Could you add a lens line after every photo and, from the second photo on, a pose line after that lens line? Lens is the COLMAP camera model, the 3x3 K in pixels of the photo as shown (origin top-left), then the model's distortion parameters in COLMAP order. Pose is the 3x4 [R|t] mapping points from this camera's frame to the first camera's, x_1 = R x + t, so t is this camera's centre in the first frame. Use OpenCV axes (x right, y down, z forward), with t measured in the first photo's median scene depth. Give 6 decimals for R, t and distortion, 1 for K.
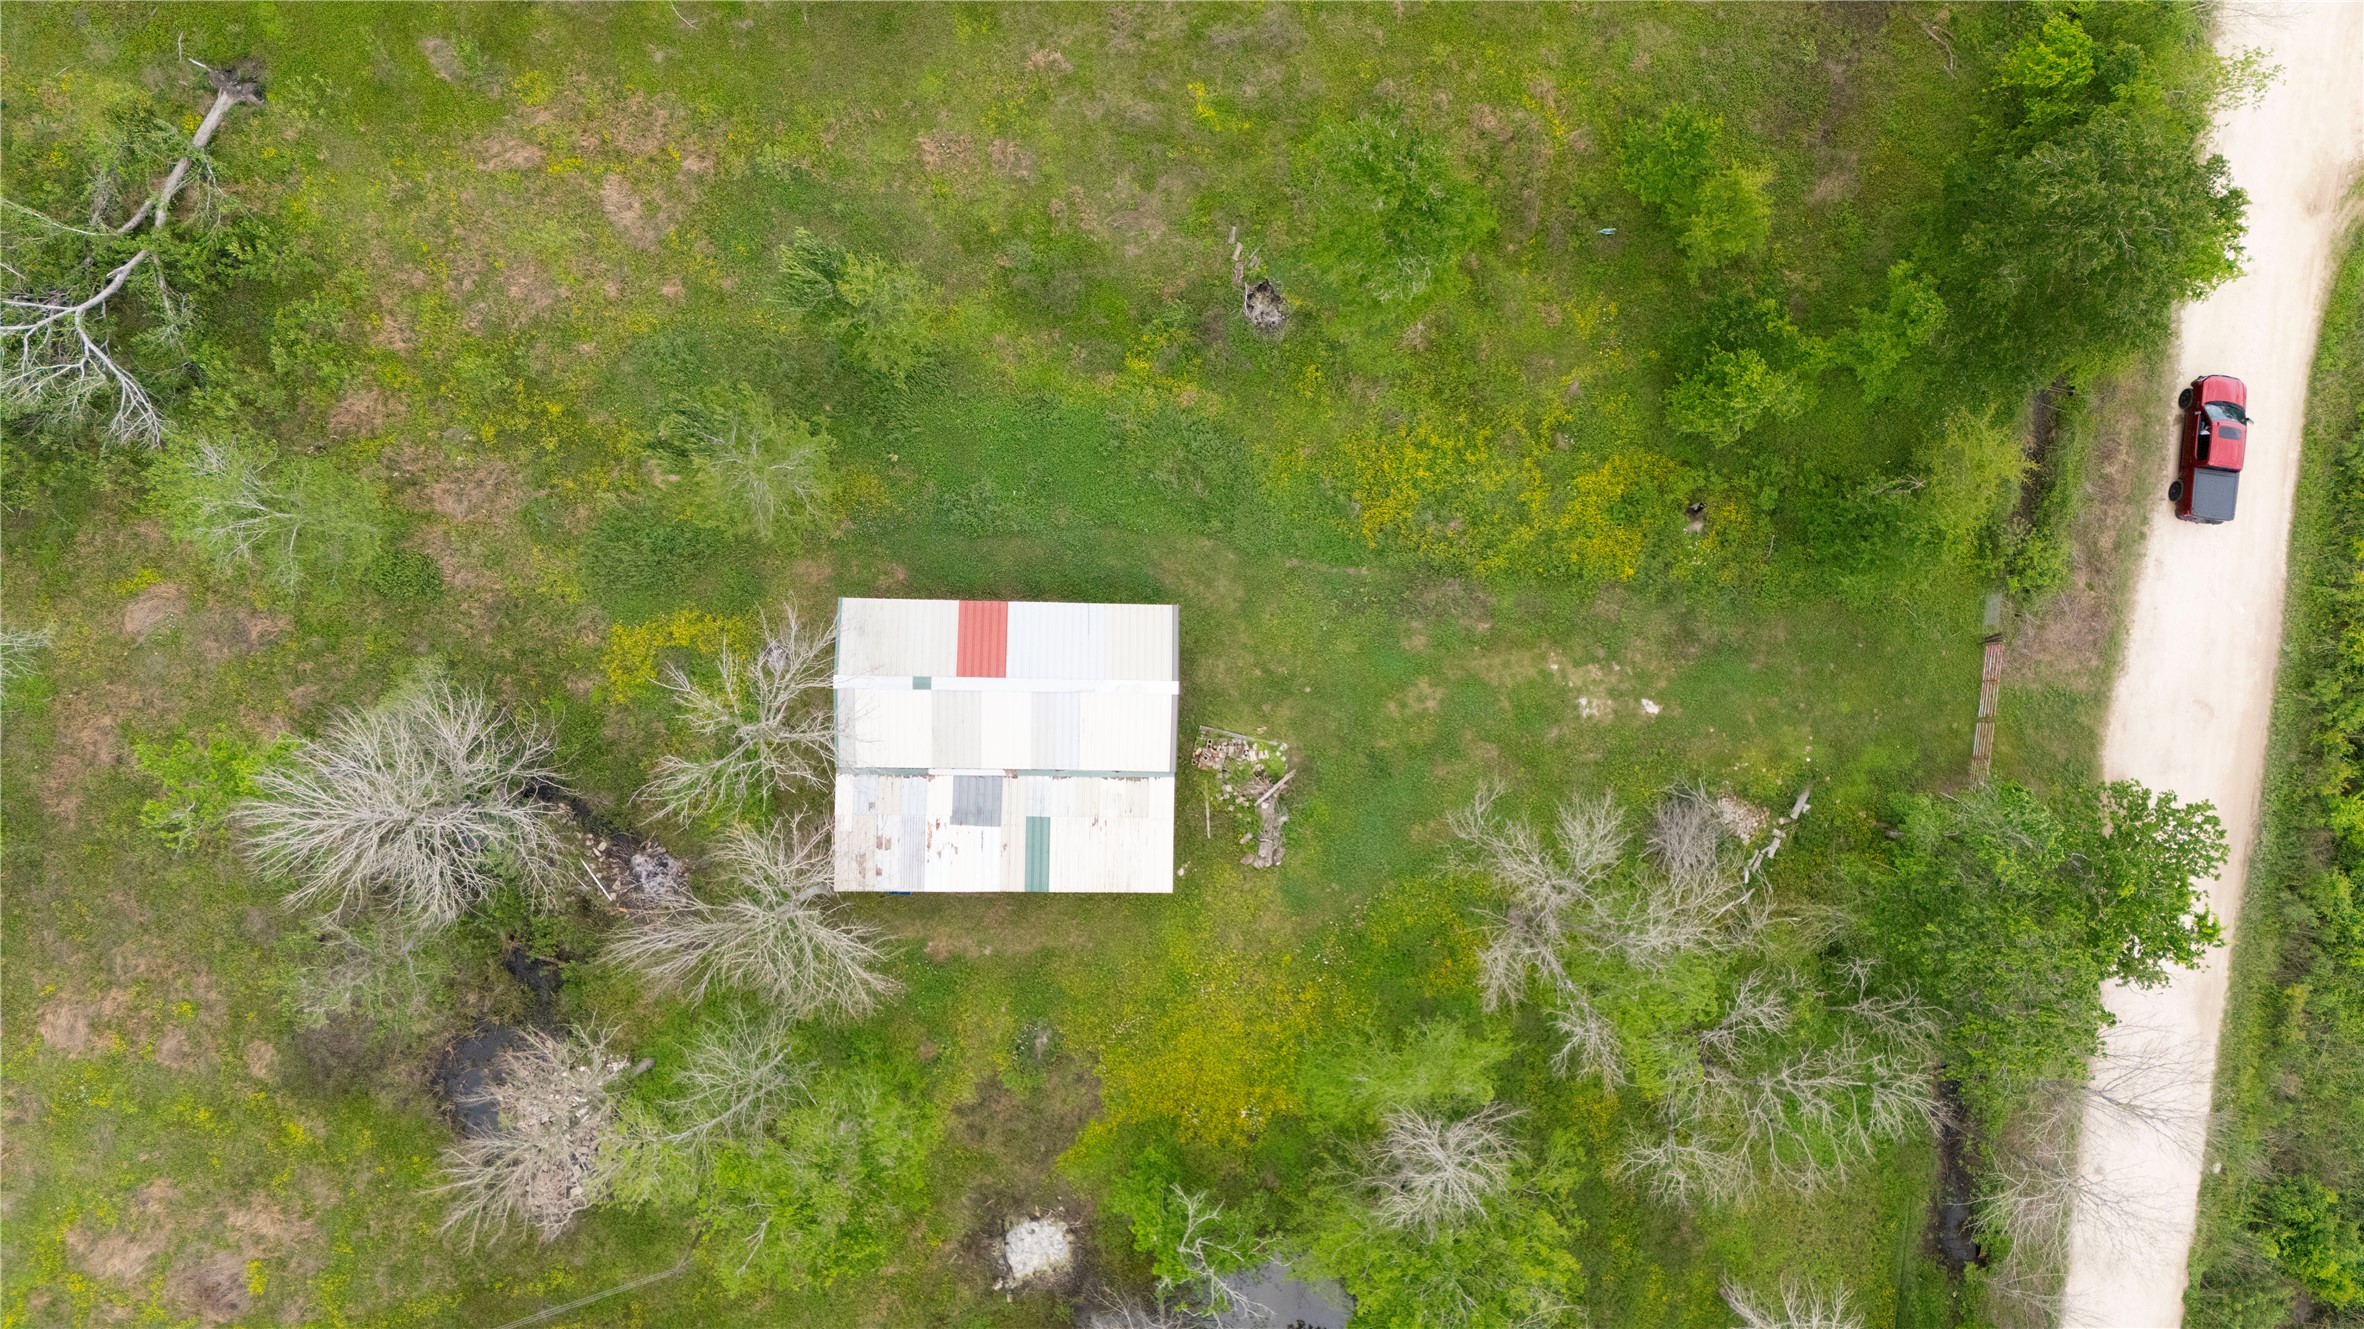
lens RADIAL K [[1747.1, 0, 1182.0], [0, 1747.1, 664.5], [0, 0, 1]] dist [0.057704, -0.004872]
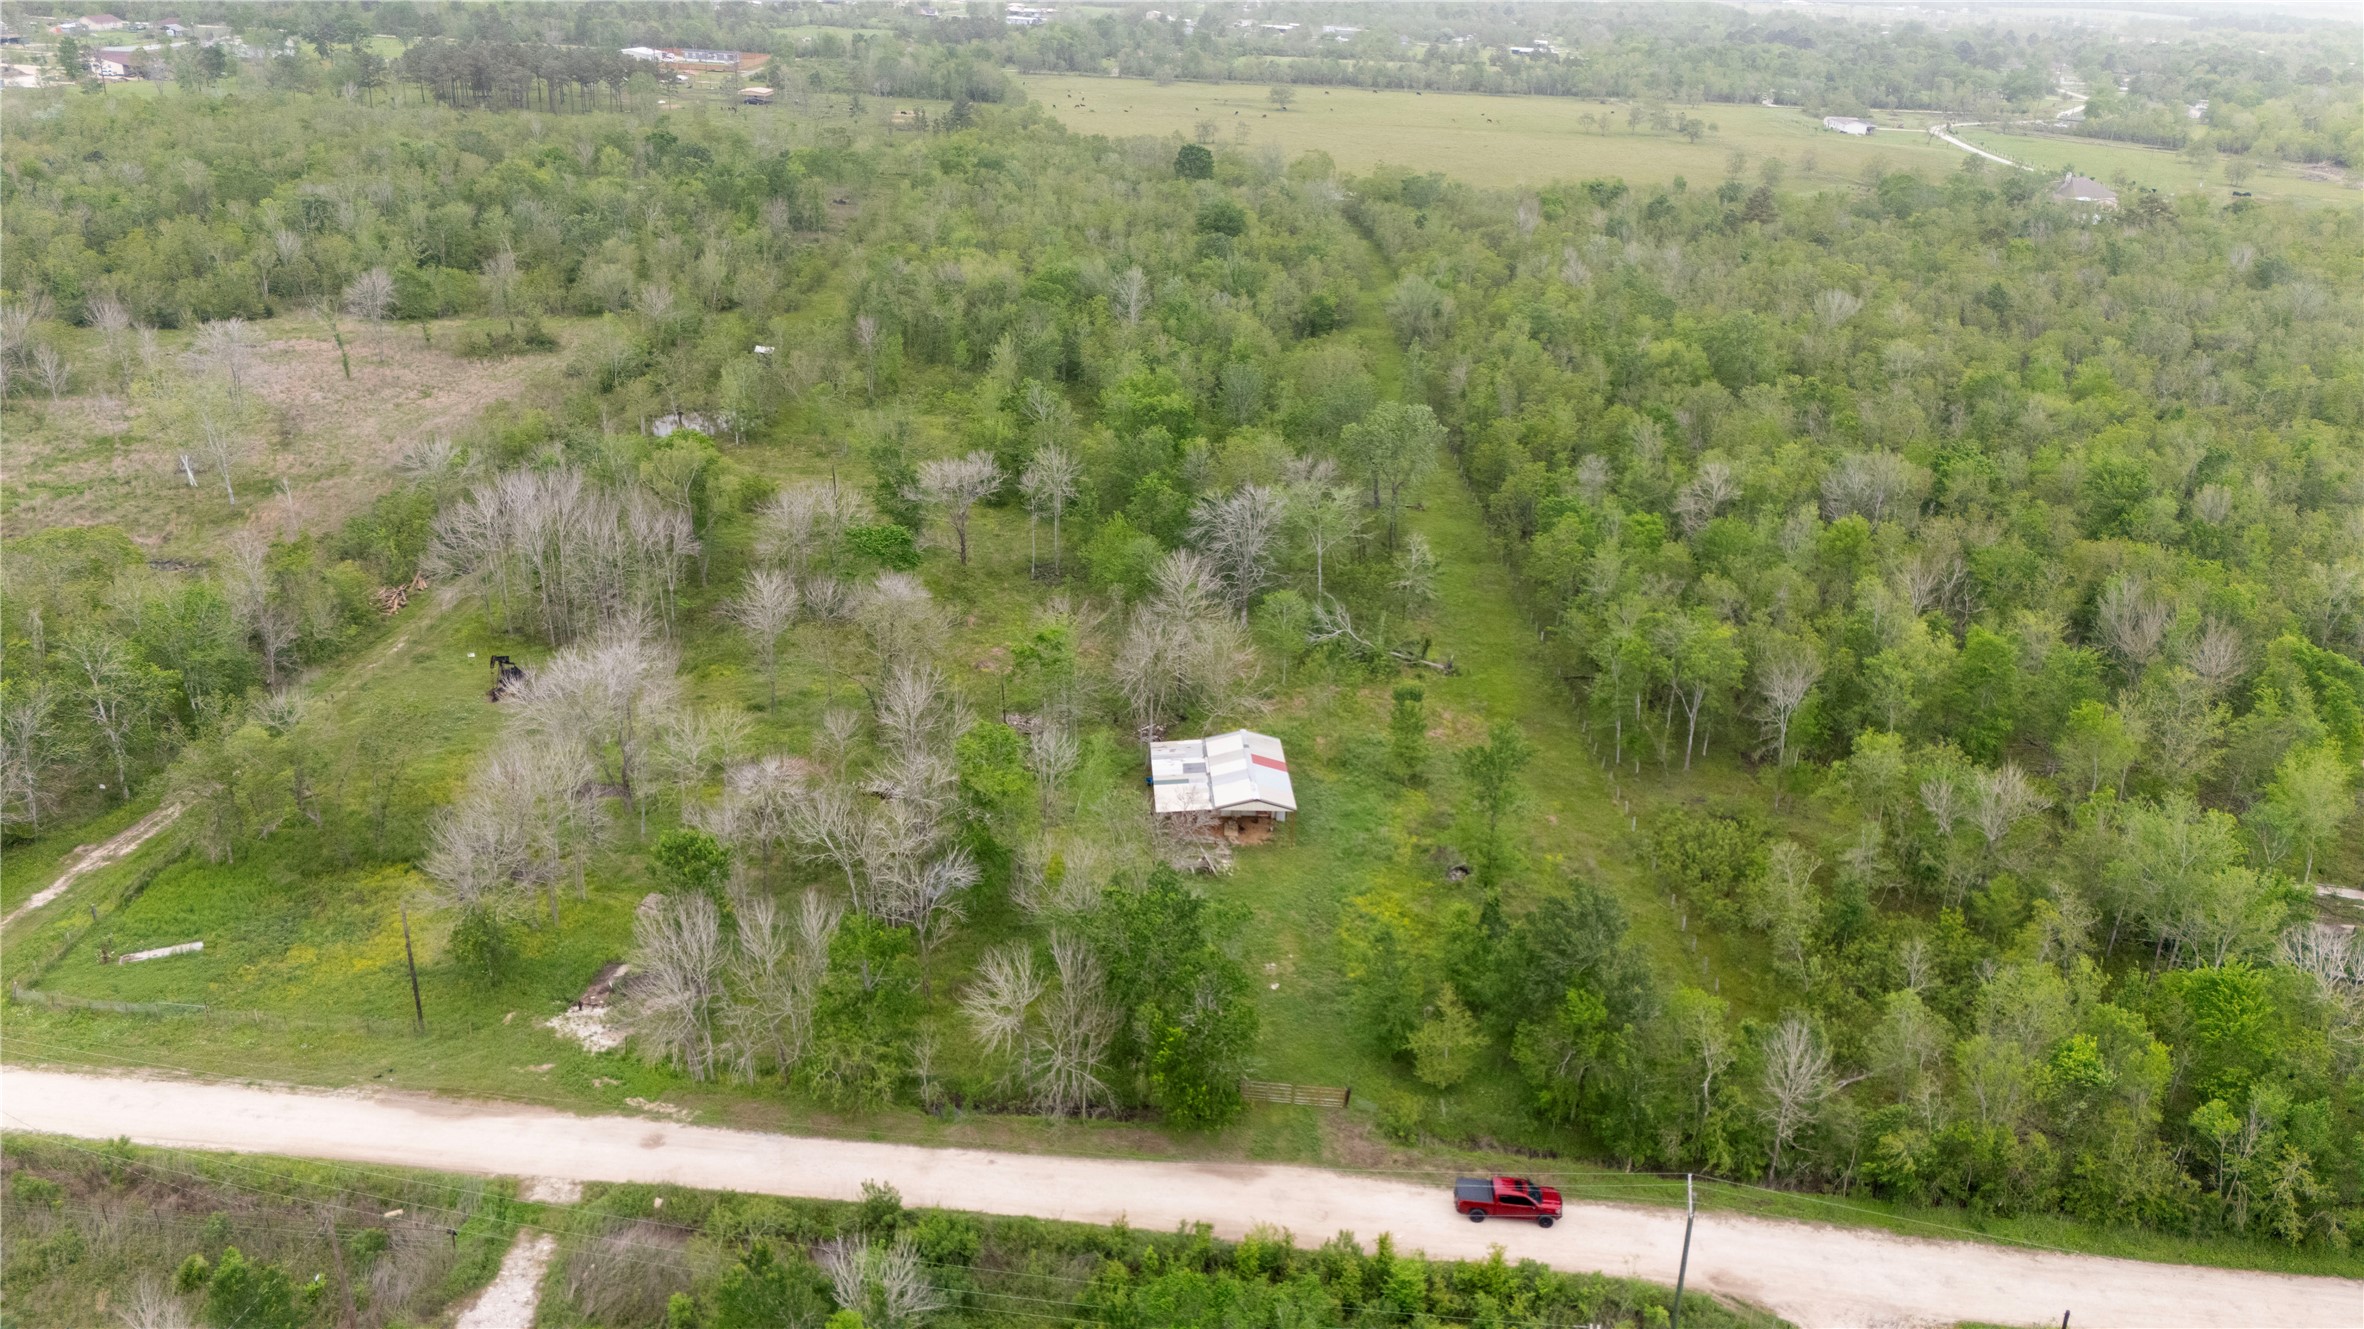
lens RADIAL K [[1742.6, 0, 1182.0], [0, 1742.6, 664.5], [0, 0, 1]] dist [0.000113, -0.002647]
pose [[0.071039, 0.327822, -0.942065, 1.810247], [-0.997409, 0.034108, -0.063343, 0.217313], [0.011367, 0.944124, 0.329395, 0.160385]]
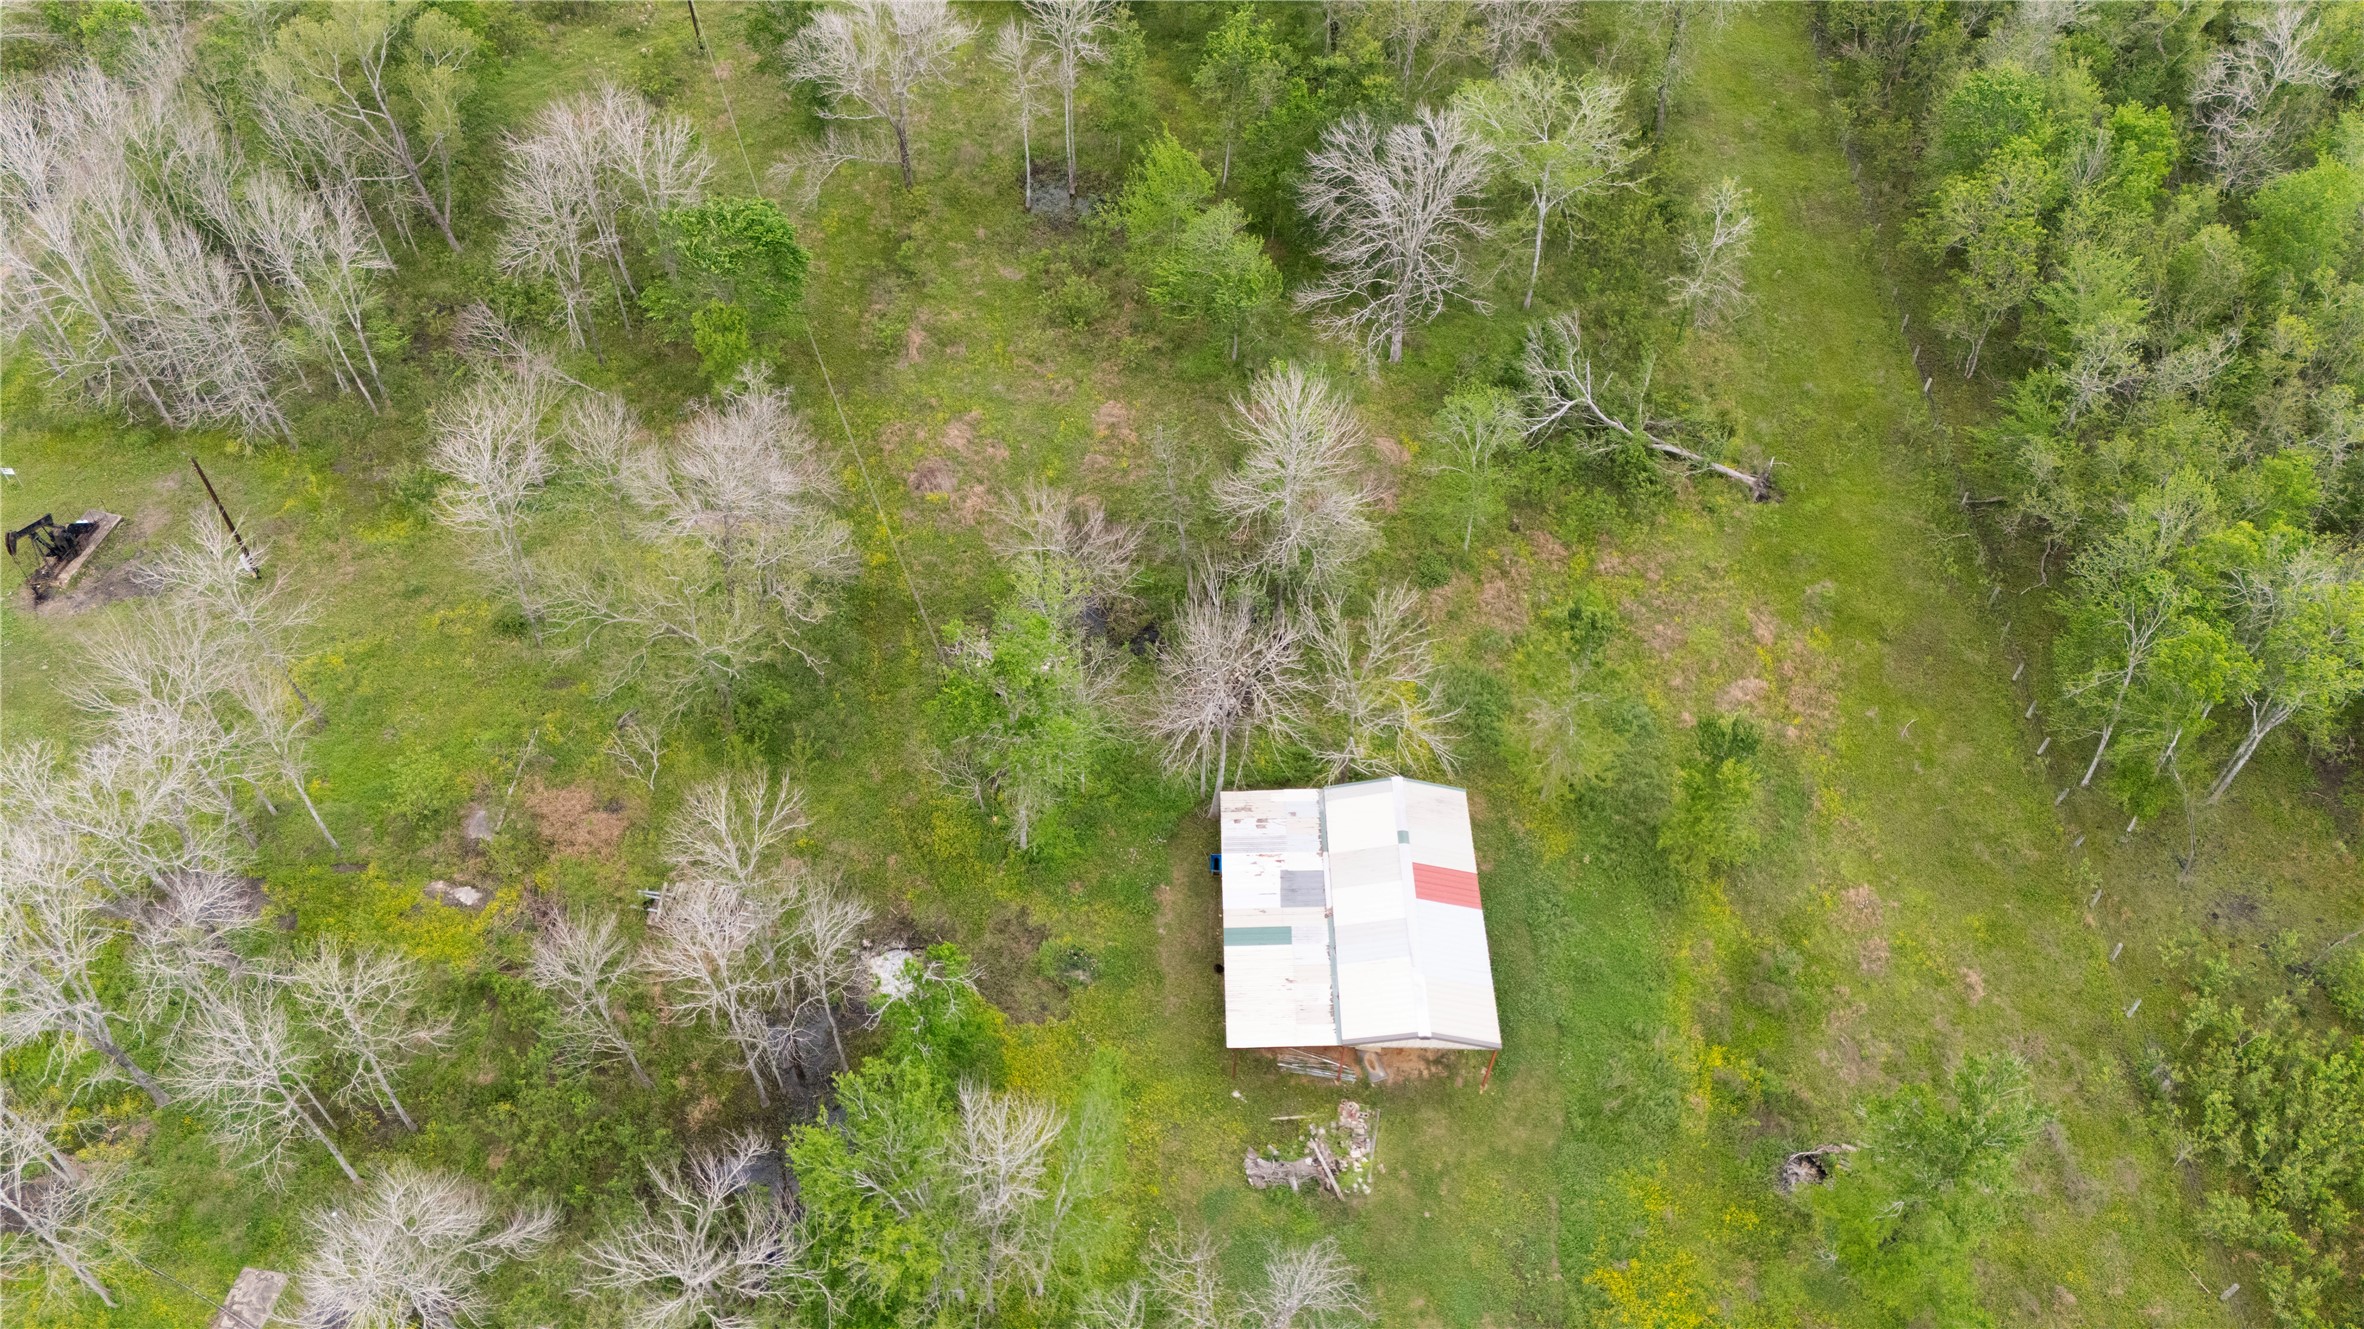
lens RADIAL K [[1742.6, 0, 1182.0], [0, 1742.6, 664.5], [0, 0, 1]] dist [0.000113, -0.002647]
pose [[0.021979, 0.720608, -0.692994, 0.537821], [-0.999610, 0.027788, -0.002809, 0.149551], [0.017233, 0.692785, 0.720938, 0.081962]]
